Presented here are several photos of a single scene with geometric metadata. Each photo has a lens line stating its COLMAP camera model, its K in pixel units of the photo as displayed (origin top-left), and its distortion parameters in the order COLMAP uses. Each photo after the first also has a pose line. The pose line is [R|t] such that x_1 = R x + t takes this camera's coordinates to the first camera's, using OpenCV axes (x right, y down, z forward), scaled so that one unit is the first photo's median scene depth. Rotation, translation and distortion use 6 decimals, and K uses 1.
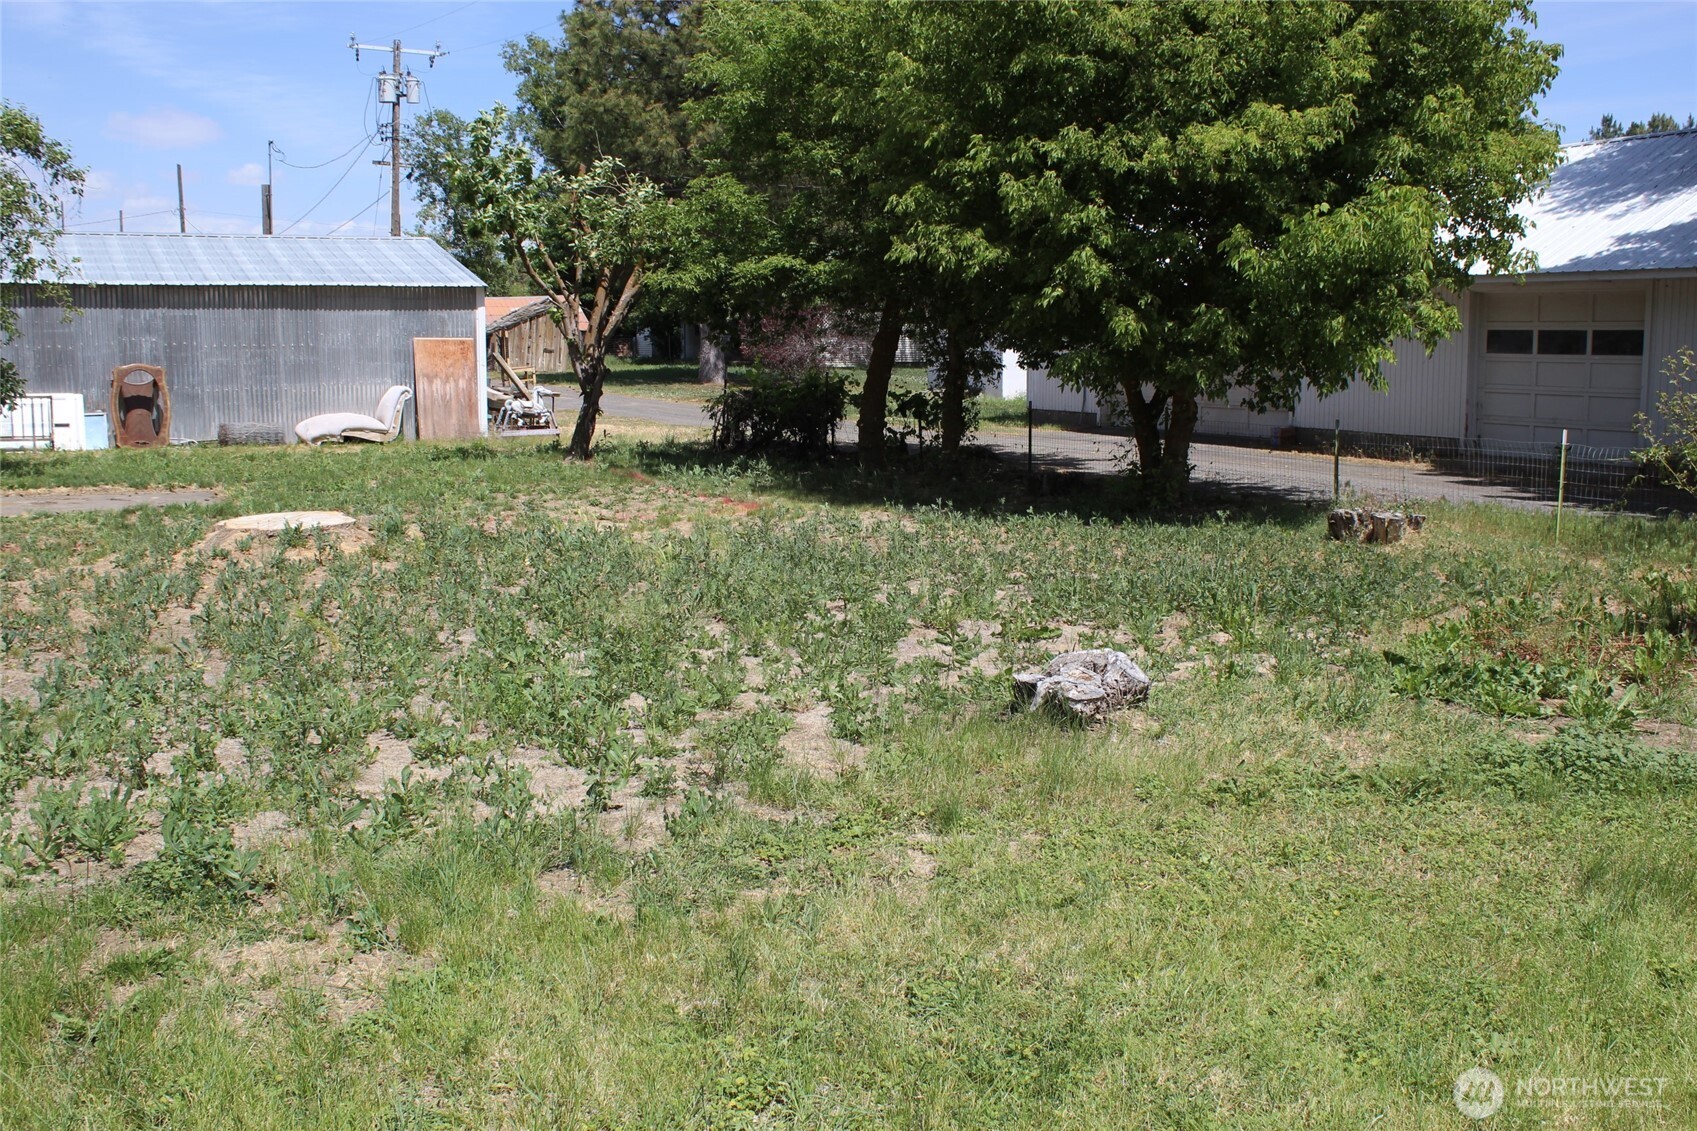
lens RADIAL K [[1688.2, 0, 848.5], [0, 1688.2, 565.5], [0, 0, 1]] dist [-0.132948, 0.172140]
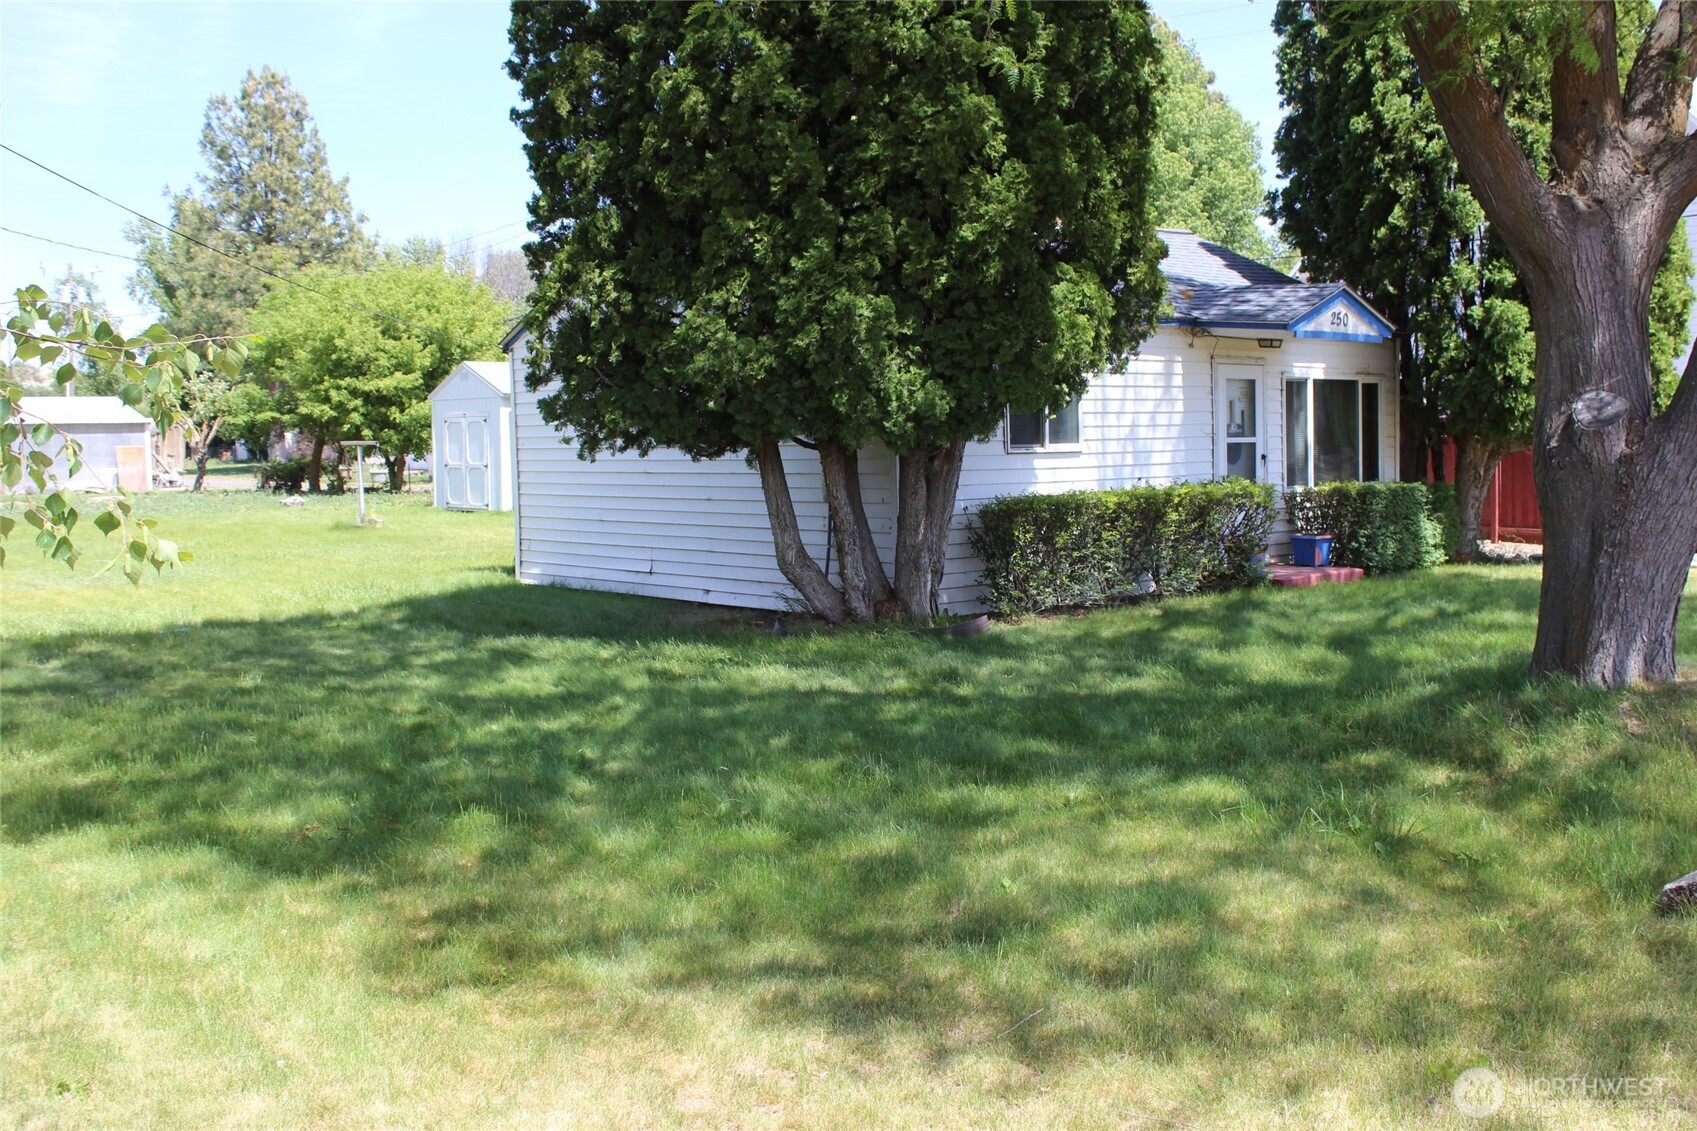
lens RADIAL K [[1688.2, 0, 848.5], [0, 1688.2, 565.5], [0, 0, 1]] dist [-0.132948, 0.172140]
pose [[0.975636, -0.030494, 0.217267, 0.277686], [0.043707, 0.997459, -0.056270, 0.256037], [-0.214999, 0.064395, 0.974489, -1.818984]]
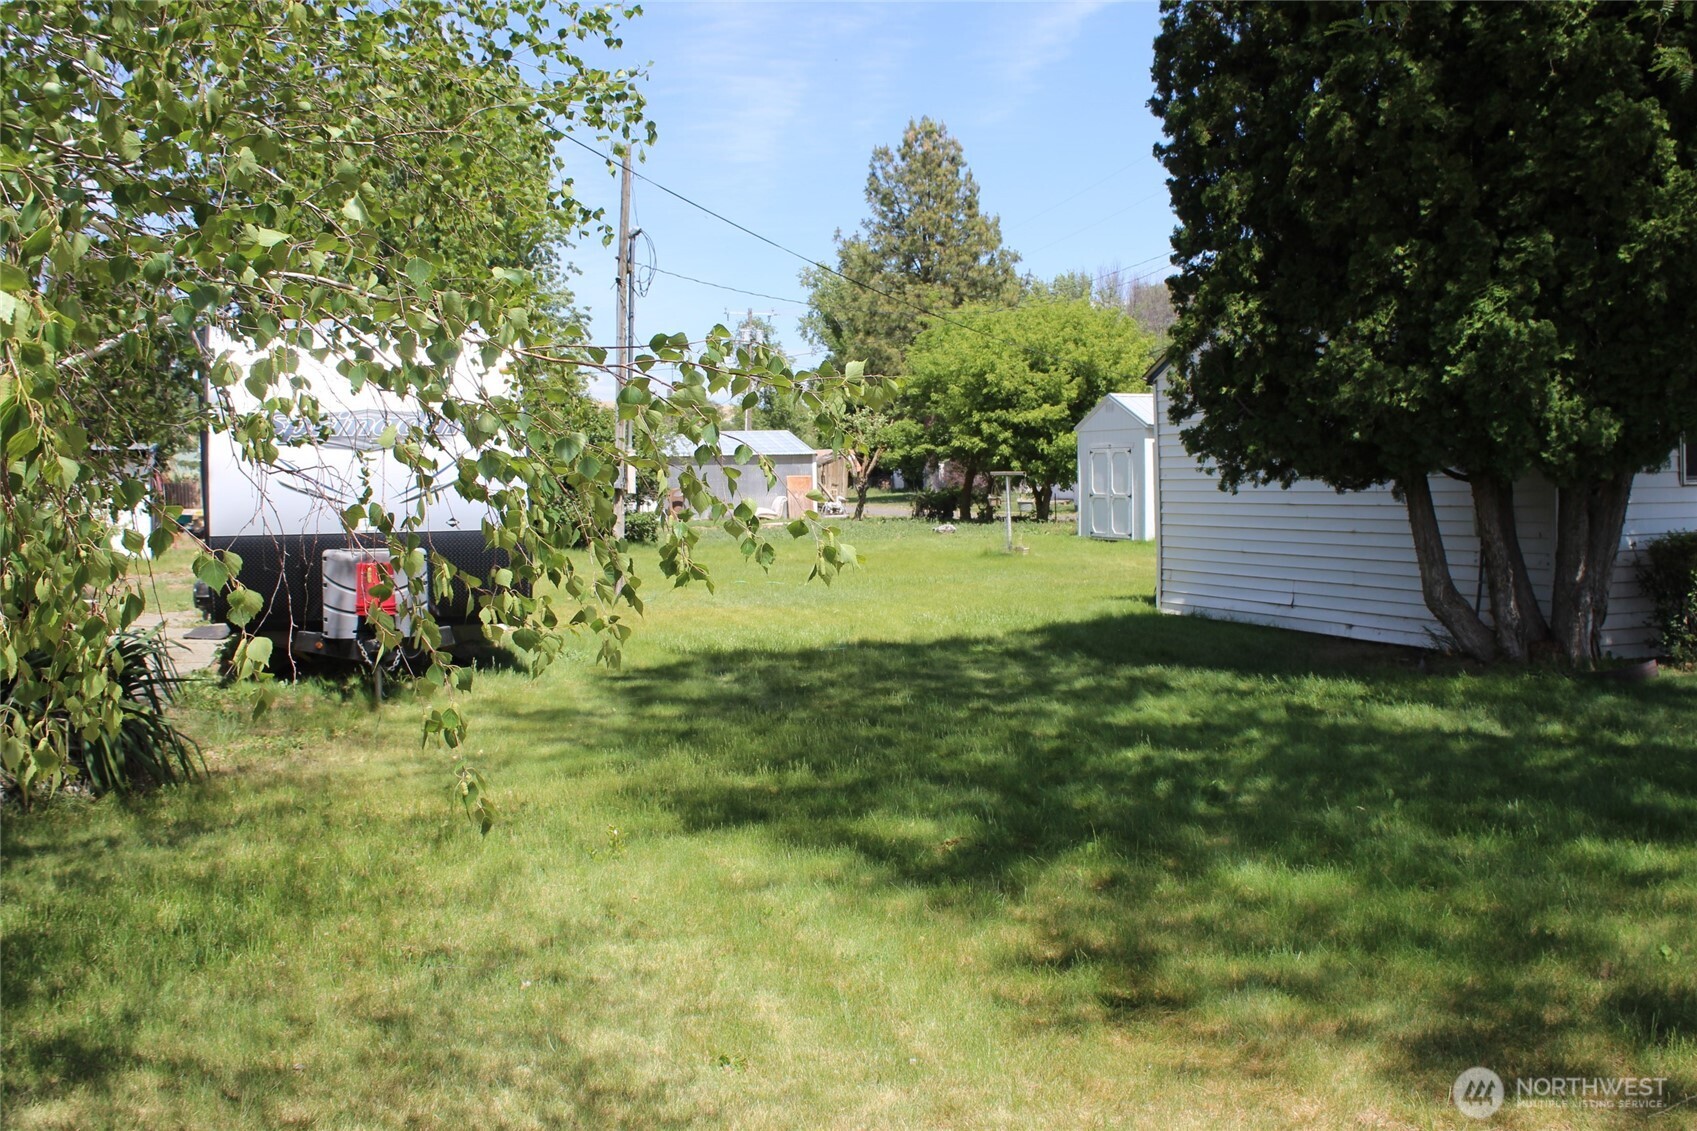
lens RADIAL K [[1688.2, 0, 848.5], [0, 1688.2, 565.5], [0, 0, 1]] dist [-0.132948, 0.172140]
pose [[0.987196, -0.011012, -0.159133, 0.280625], [-0.002047, 0.996658, -0.081664, 0.255971], [0.159500, 0.080944, 0.983874, -1.827425]]
